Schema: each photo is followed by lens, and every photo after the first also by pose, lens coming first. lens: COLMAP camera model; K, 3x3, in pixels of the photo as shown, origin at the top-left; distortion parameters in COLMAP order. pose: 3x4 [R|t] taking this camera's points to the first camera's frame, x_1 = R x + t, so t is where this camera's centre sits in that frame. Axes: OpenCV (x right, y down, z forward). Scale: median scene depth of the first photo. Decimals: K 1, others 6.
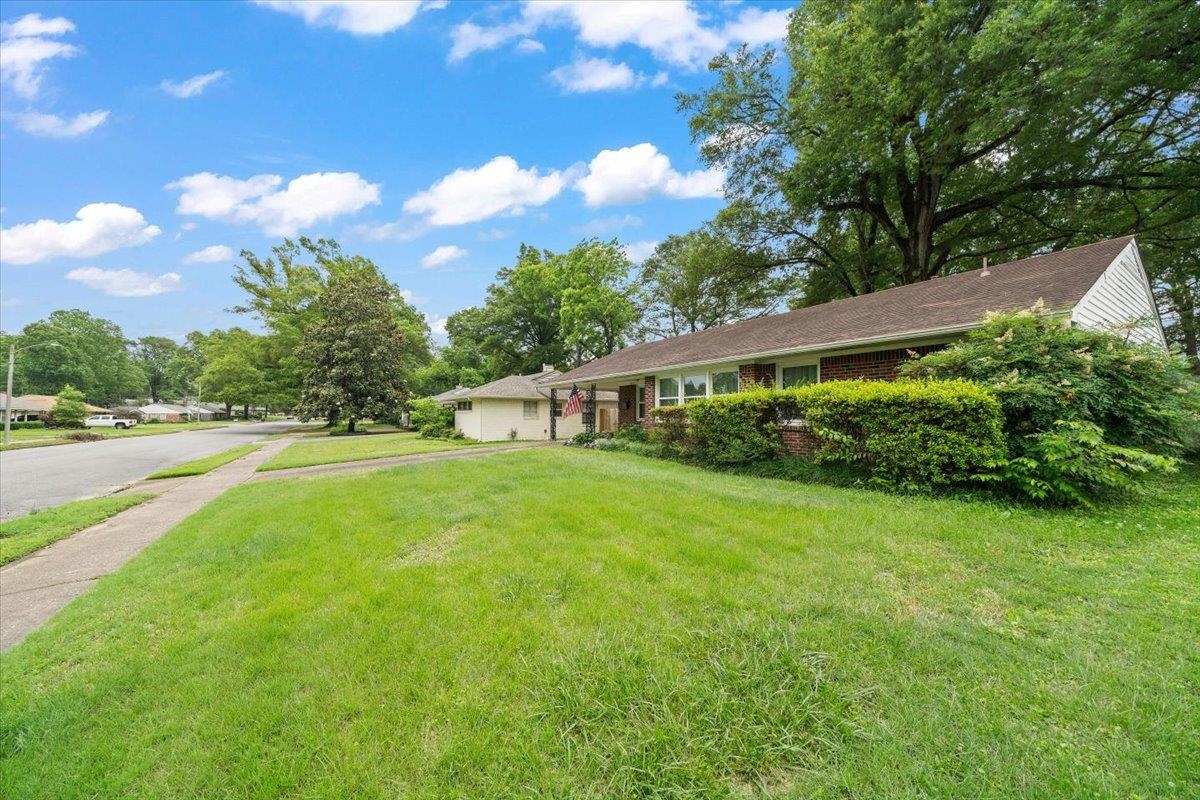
lens RADIAL K [[413.7, 0, 597.0], [0, 413.7, 404.6], [0, 0, 1]] dist [-0.010321, -0.000123]
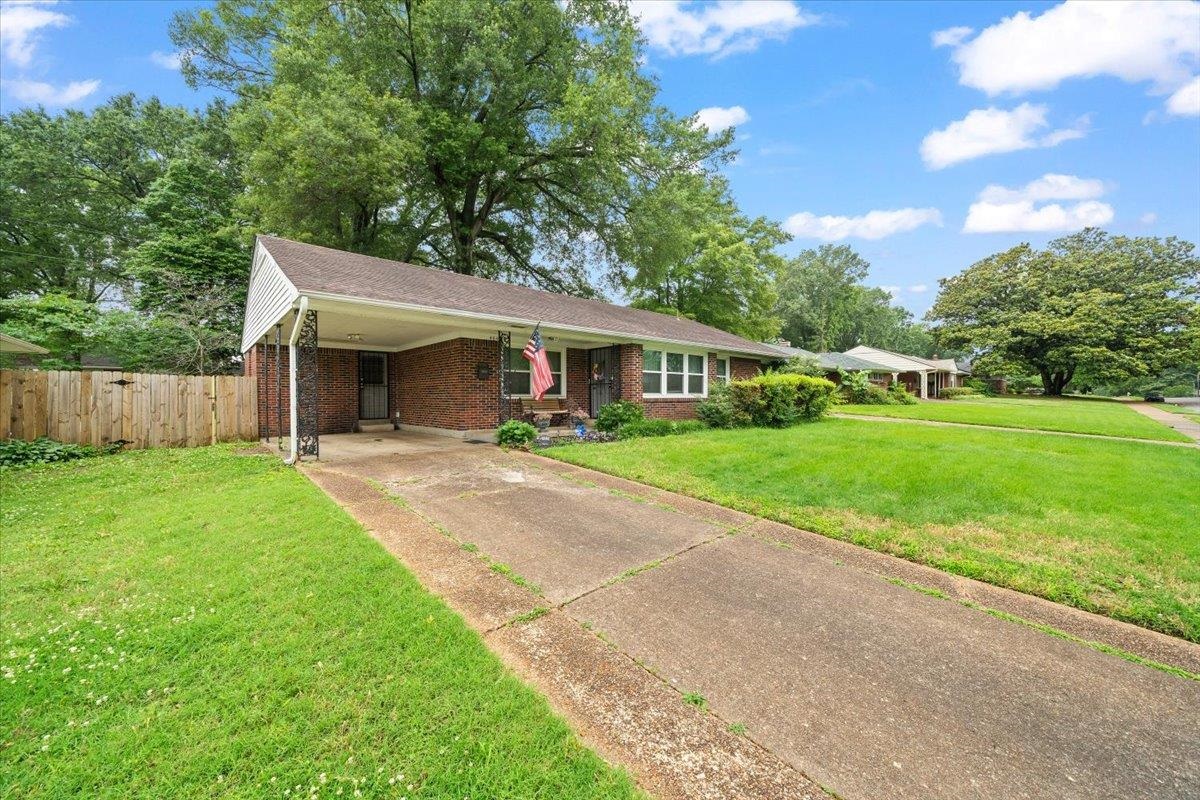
lens RADIAL K [[436.9, 0, 592.8], [0, 436.9, 401.8], [0, 0, 1]] dist [-0.000271, -0.000095]
pose [[-0.185345, -0.020319, 0.982463, -0.744963], [-0.024429, 0.999573, 0.016064, 0.037631], [-0.982370, -0.021023, -0.185762, 1.265507]]
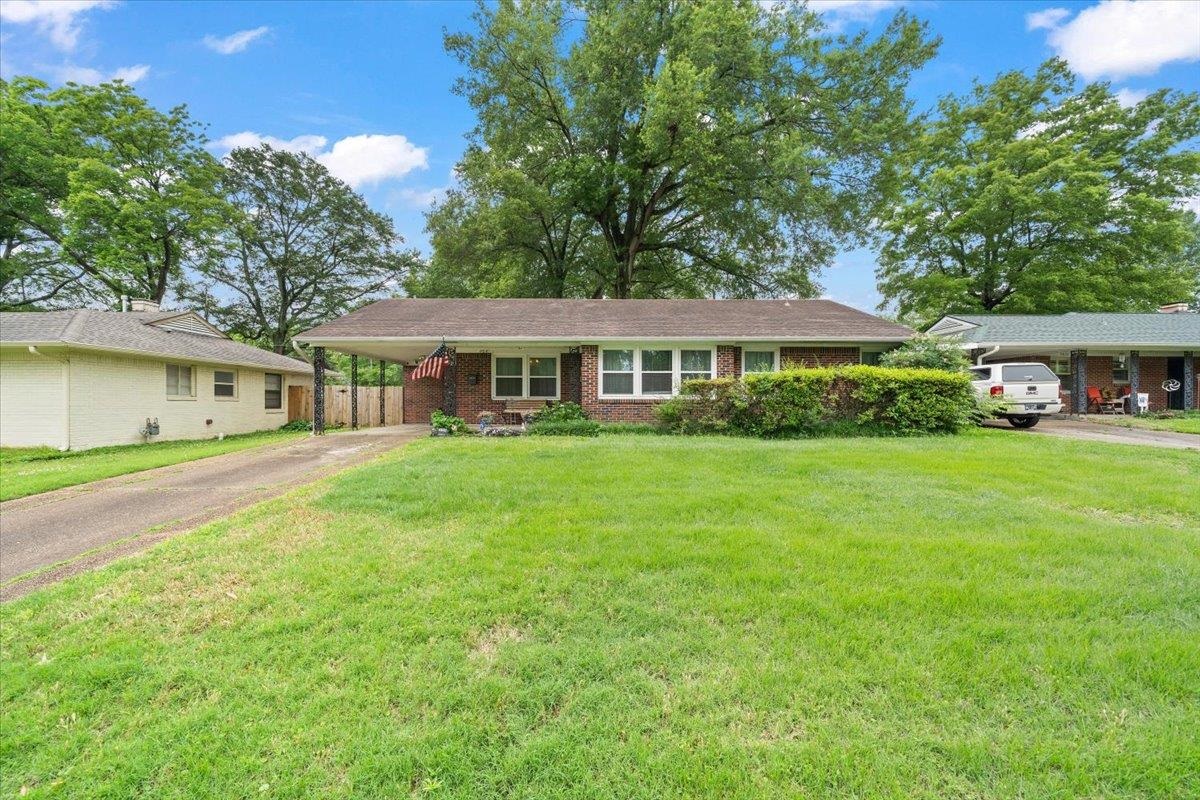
lens RADIAL K [[436.9, 0, 592.8], [0, 436.9, 401.8], [0, 0, 1]] dist [-0.000271, -0.000095]
pose [[0.544971, 0.005197, 0.838439, -0.628972], [-0.022582, 0.999709, 0.008482, 0.040942], [-0.838151, -0.023556, 0.544930, 0.504667]]
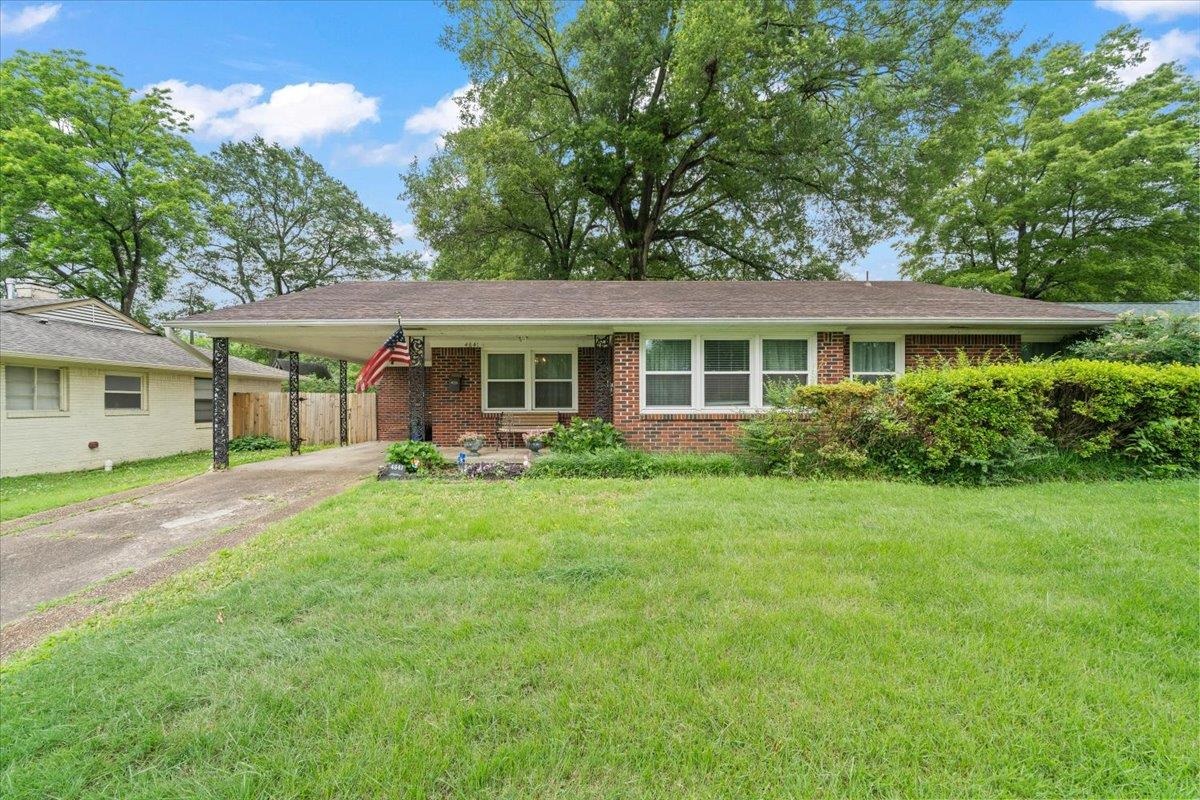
lens RADIAL K [[413.7, 0, 597.0], [0, 413.7, 404.6], [0, 0, 1]] dist [-0.010321, -0.000123]
pose [[0.533580, -0.002280, 0.845746, -0.373179], [-0.016945, 0.999767, 0.013385, 0.023212], [-0.845580, -0.021473, 0.533417, 0.737185]]
